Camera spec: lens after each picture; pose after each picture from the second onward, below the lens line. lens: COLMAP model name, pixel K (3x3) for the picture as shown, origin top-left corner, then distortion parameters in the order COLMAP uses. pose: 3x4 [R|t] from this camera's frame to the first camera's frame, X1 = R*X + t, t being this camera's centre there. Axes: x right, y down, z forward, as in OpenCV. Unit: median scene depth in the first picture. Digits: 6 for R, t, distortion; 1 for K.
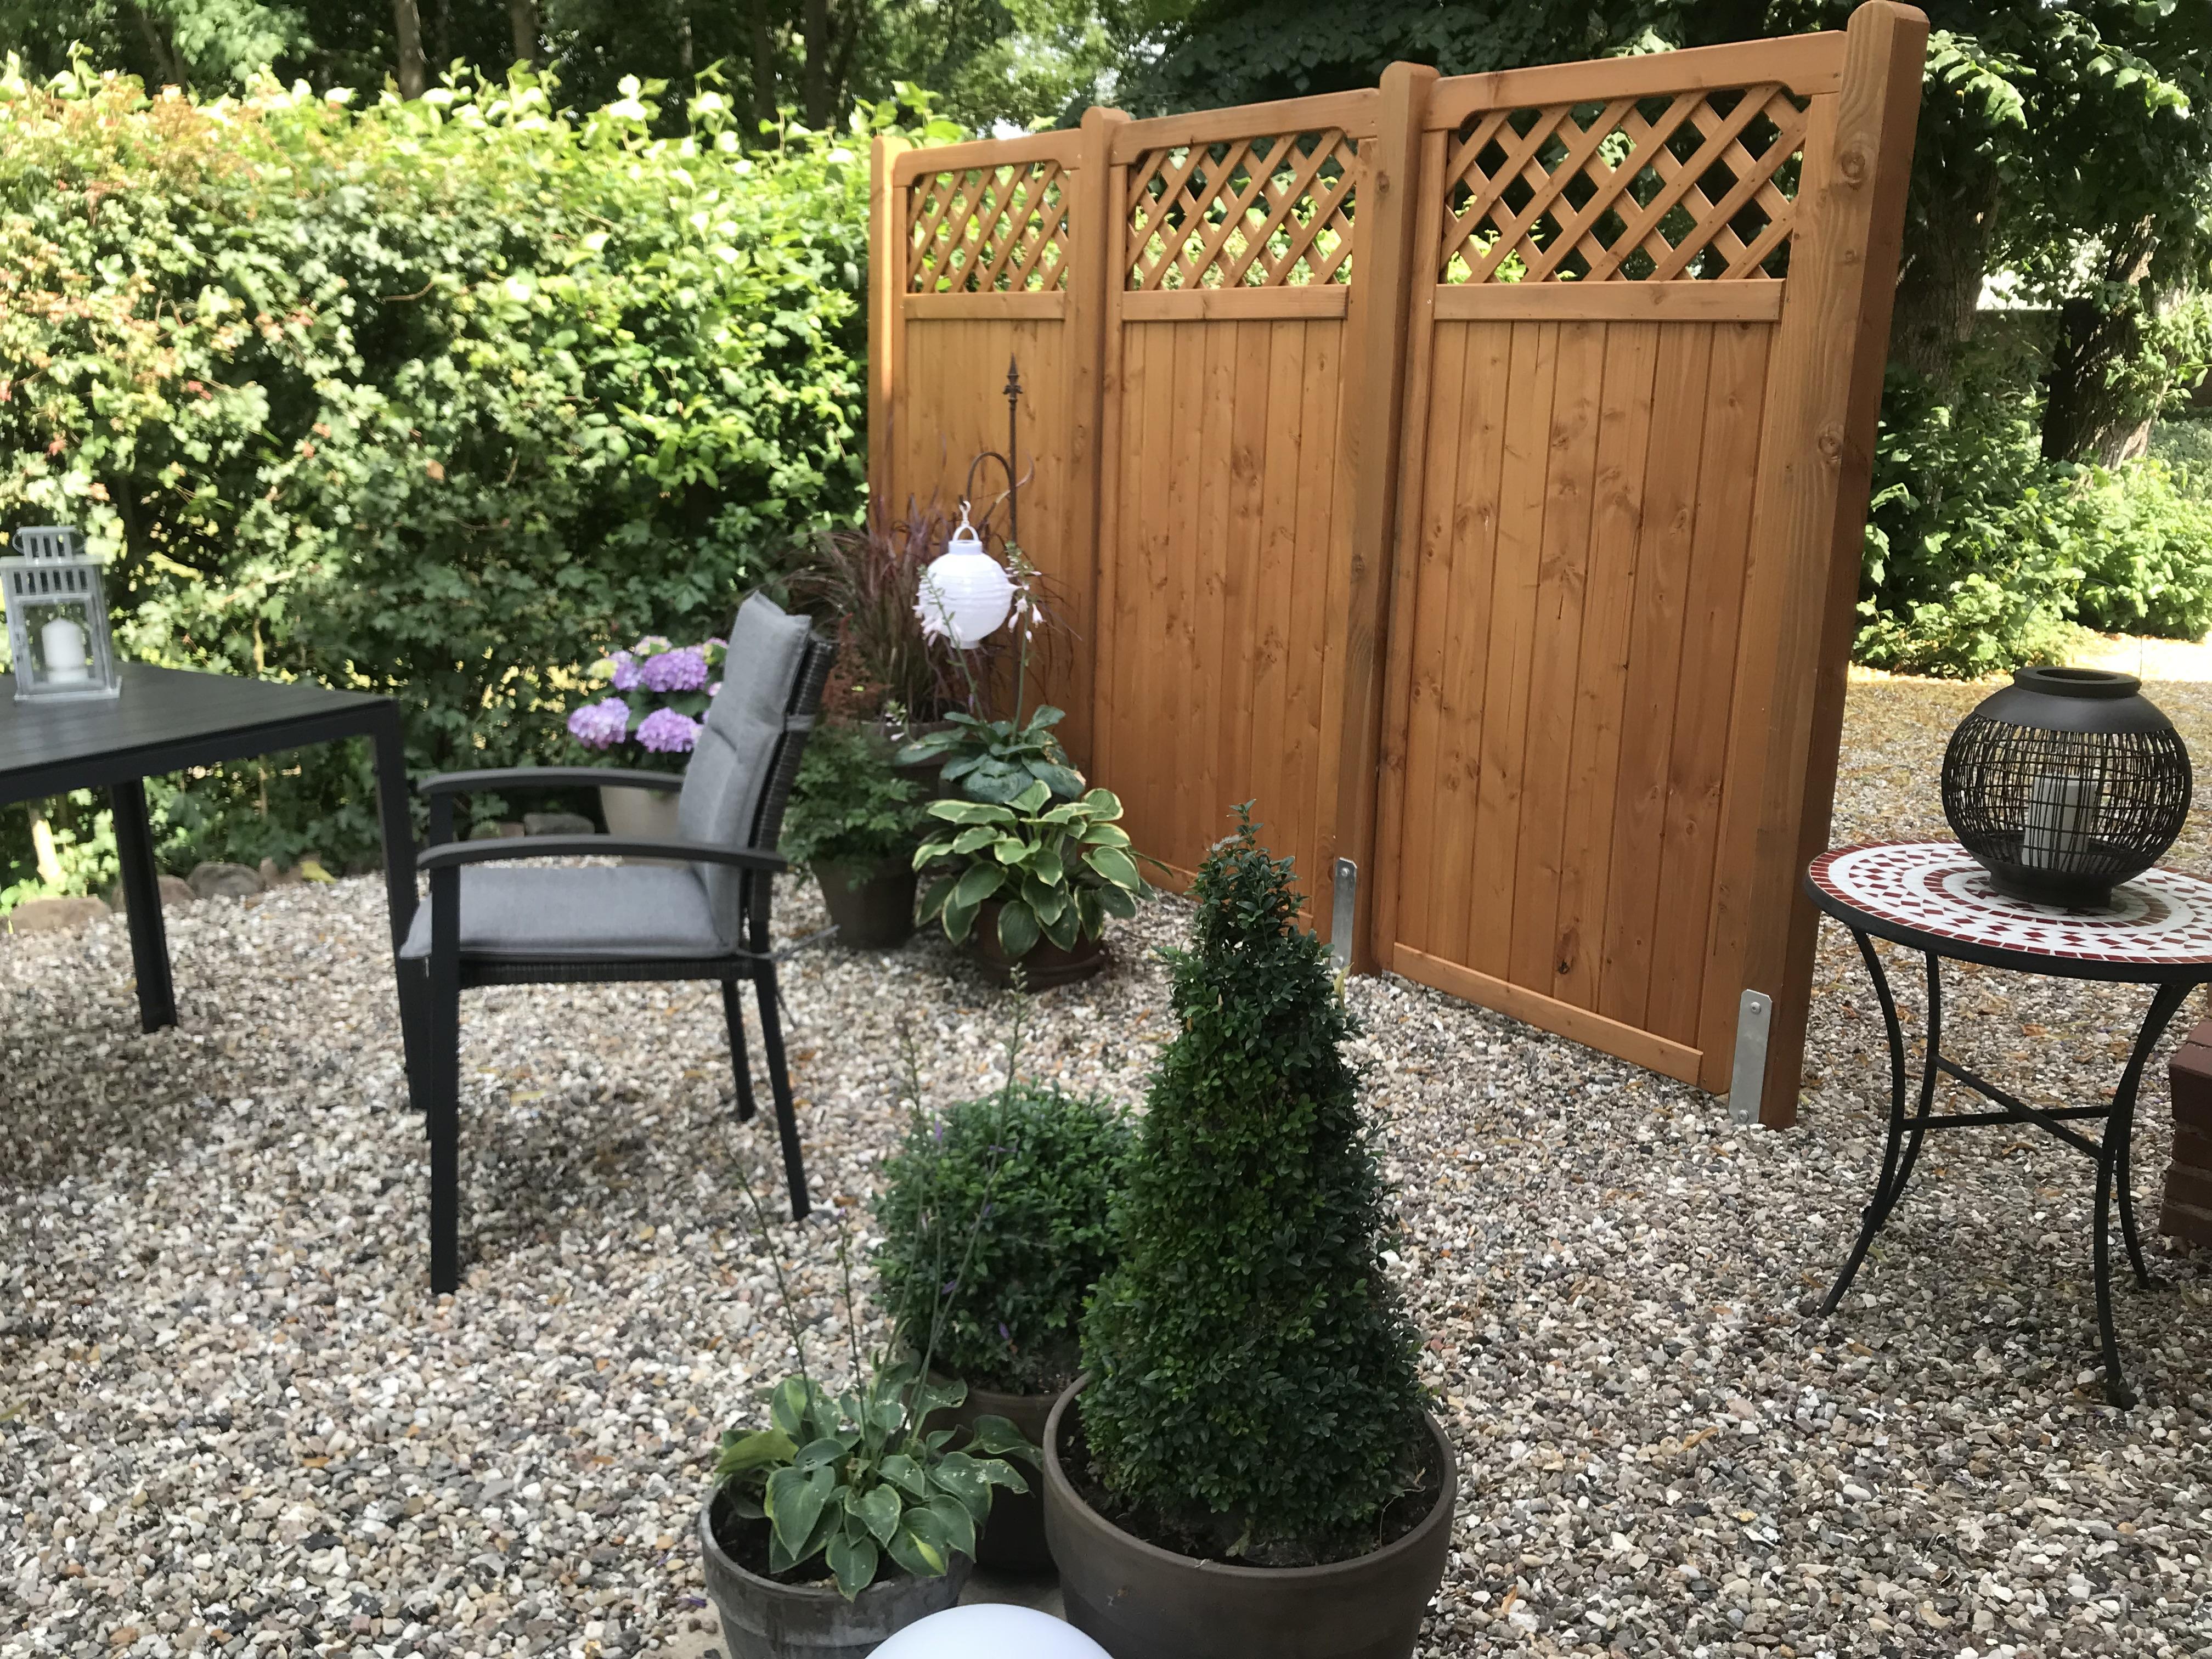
lens RADIAL K [[1793.4, 0, 1106.0], [0, 1793.4, 829.5], [0, 0, 1]] dist [0.004866, -0.068181]
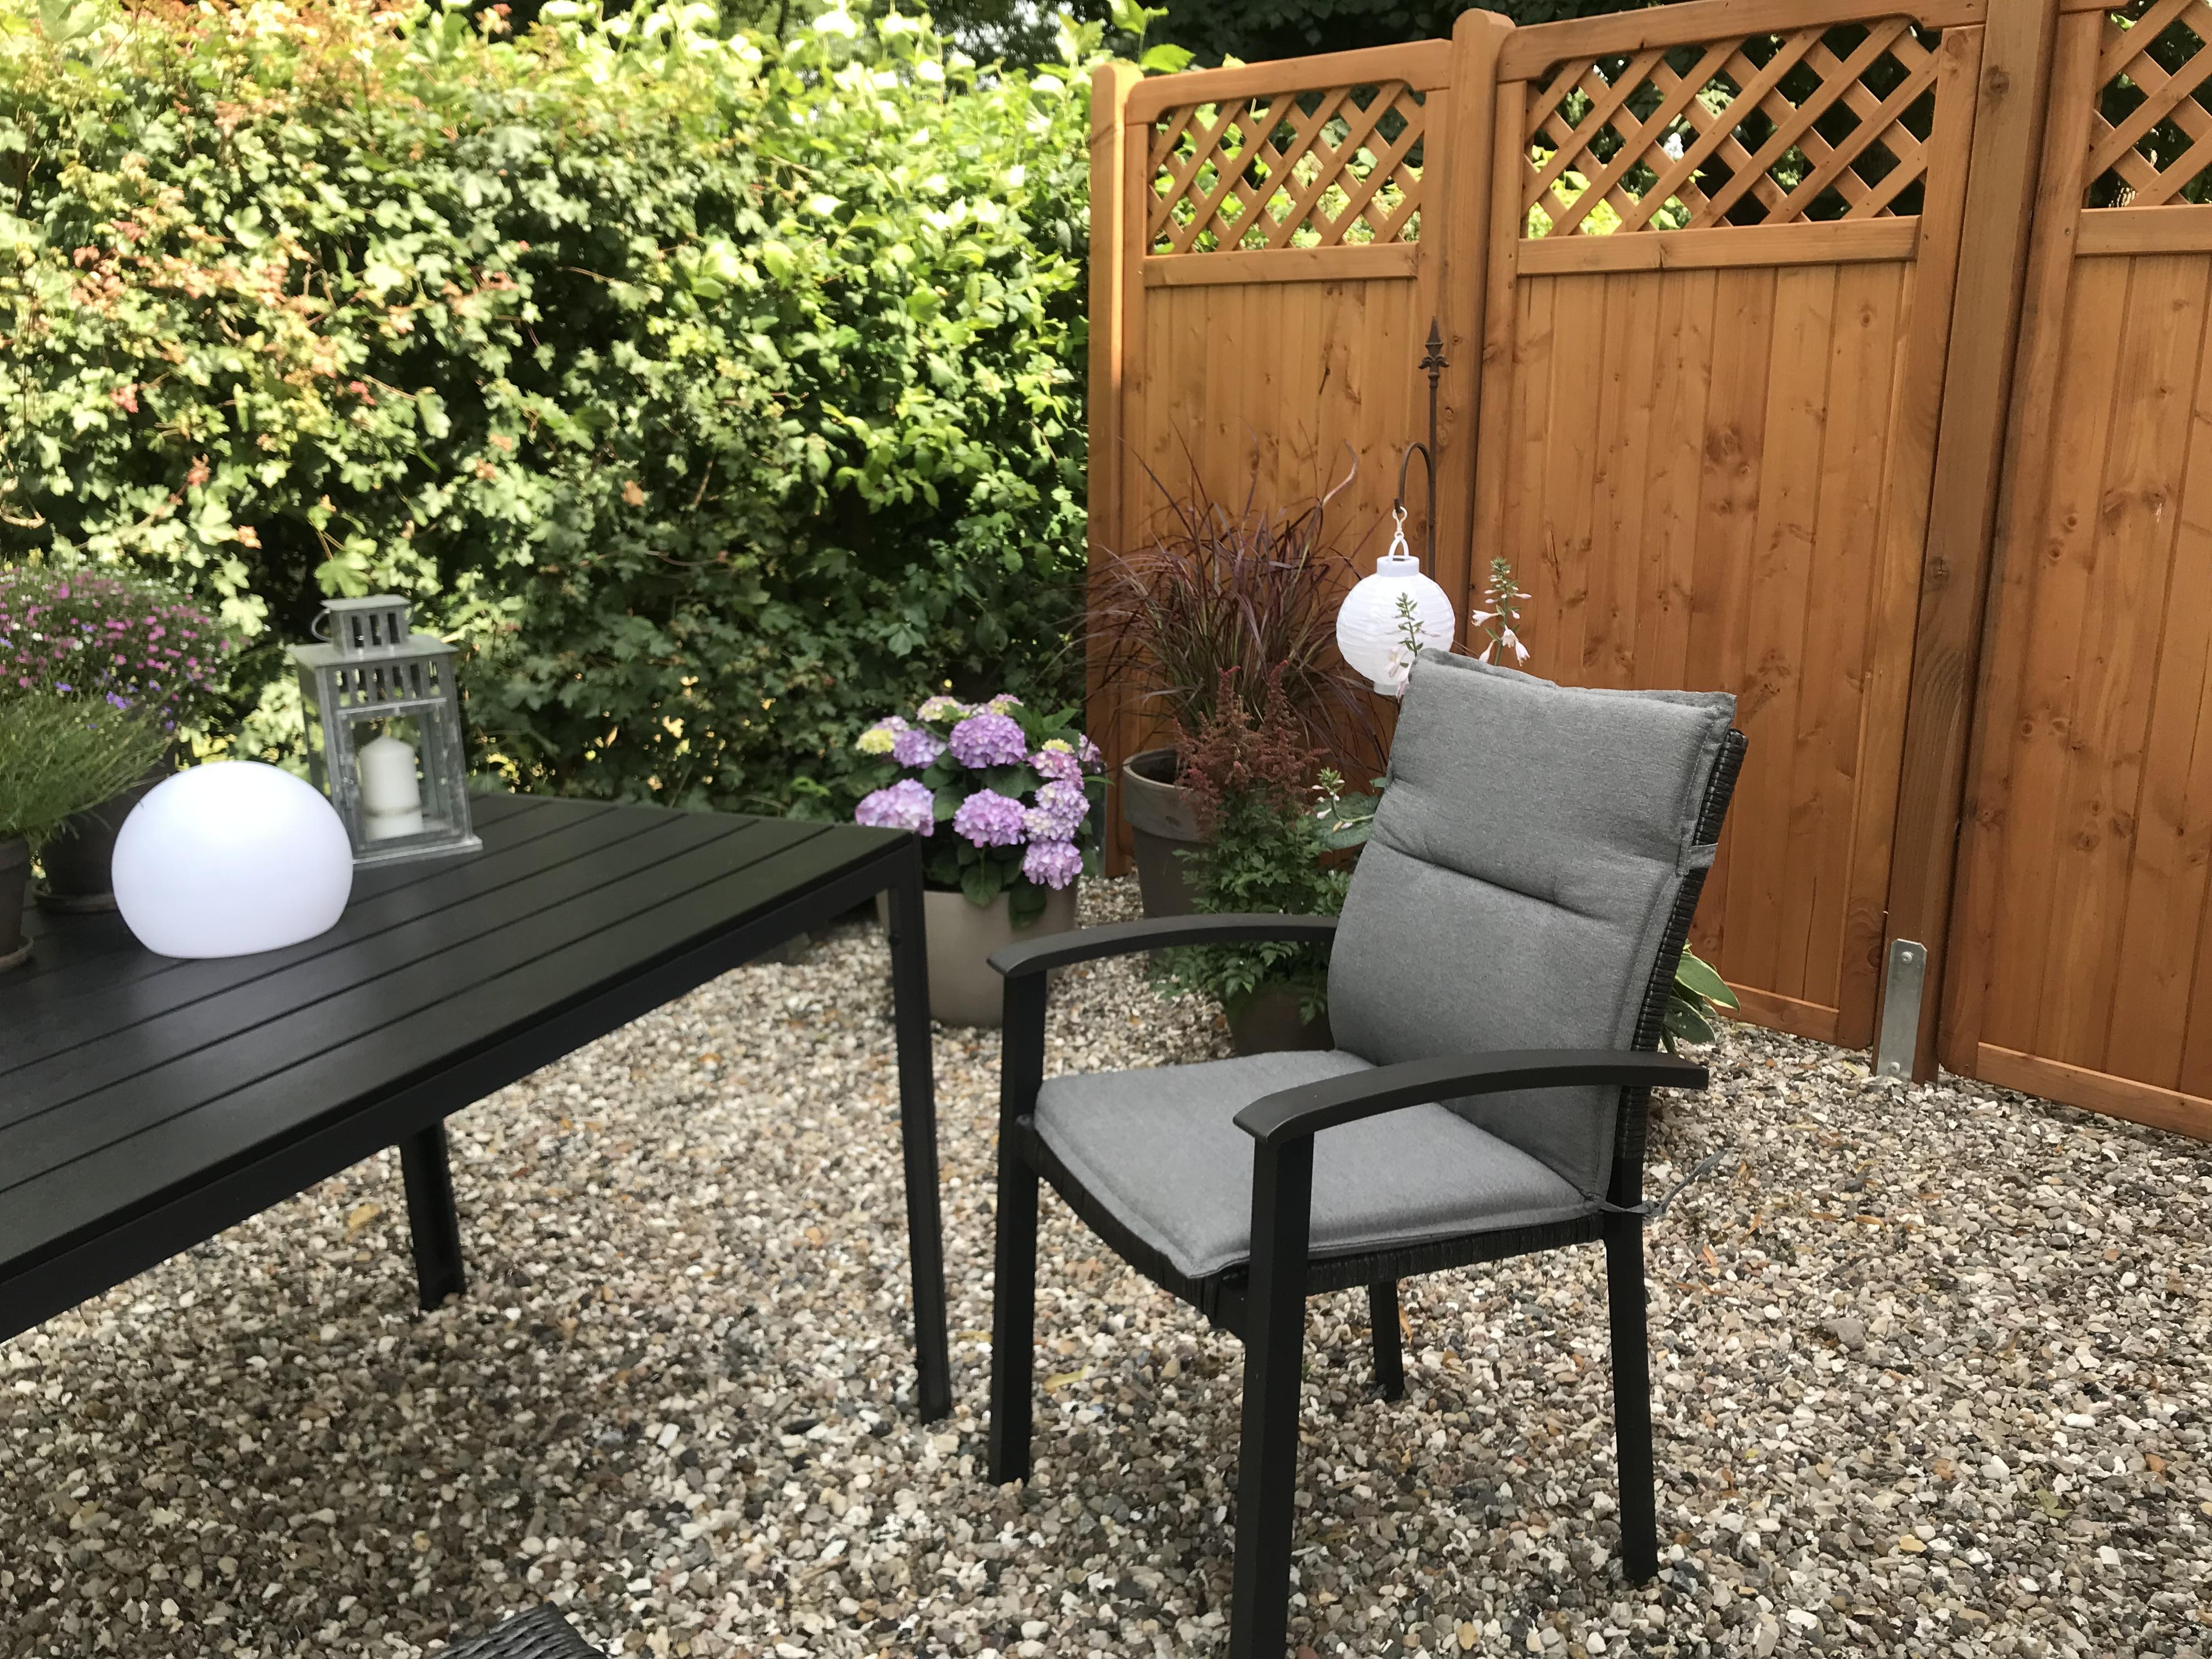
lens RADIAL K [[1802.4, 0, 1106.0], [0, 1802.4, 829.5], [0, 0, 1]] dist [0.048664, -0.147574]
pose [[0.993708, -0.055204, 0.097450, -0.282489], [0.055028, 0.998475, 0.004500, -0.053016], [-0.097550, 0.000891, 0.995230, 0.227141]]
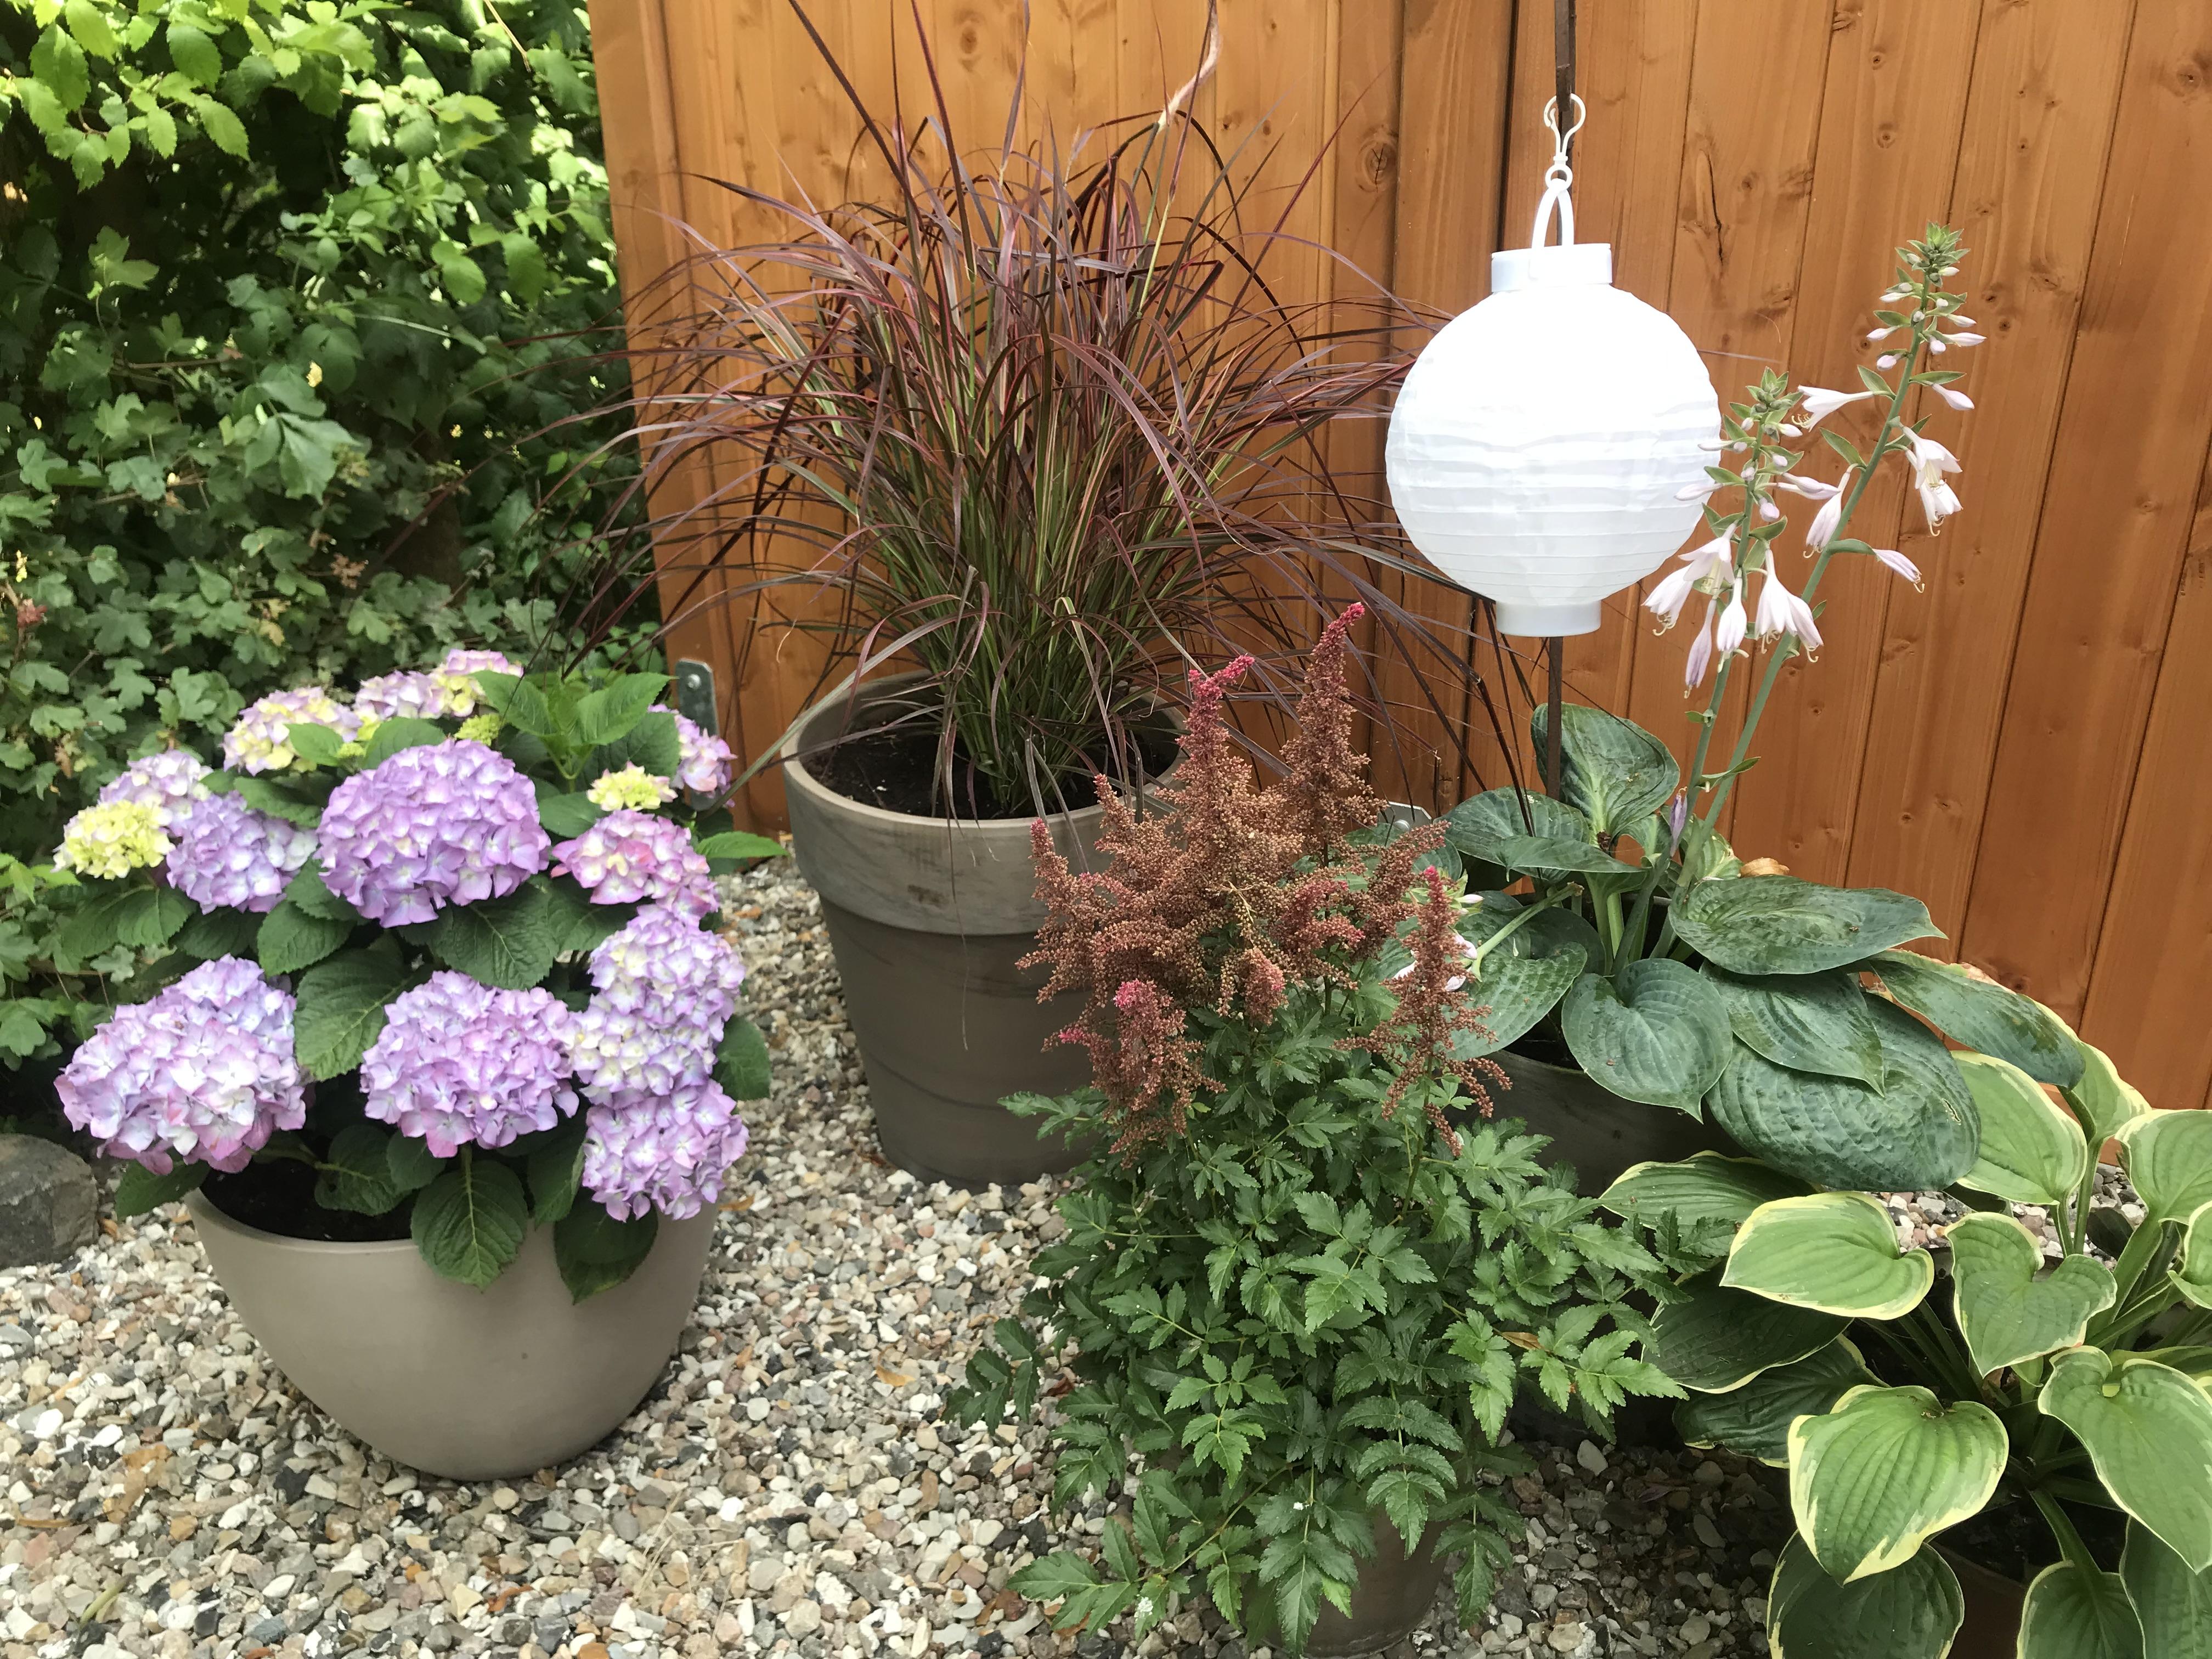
lens RADIAL K [[1800.4, 0, 1106.0], [0, 1800.4, 829.5], [0, 0, 1]] dist [0.008129, 0.001032]
pose [[0.931964, -0.195317, 0.305441, -0.240861], [0.137818, 0.970092, 0.199821, -0.136433], [-0.335334, -0.144130, 0.931009, 0.740567]]
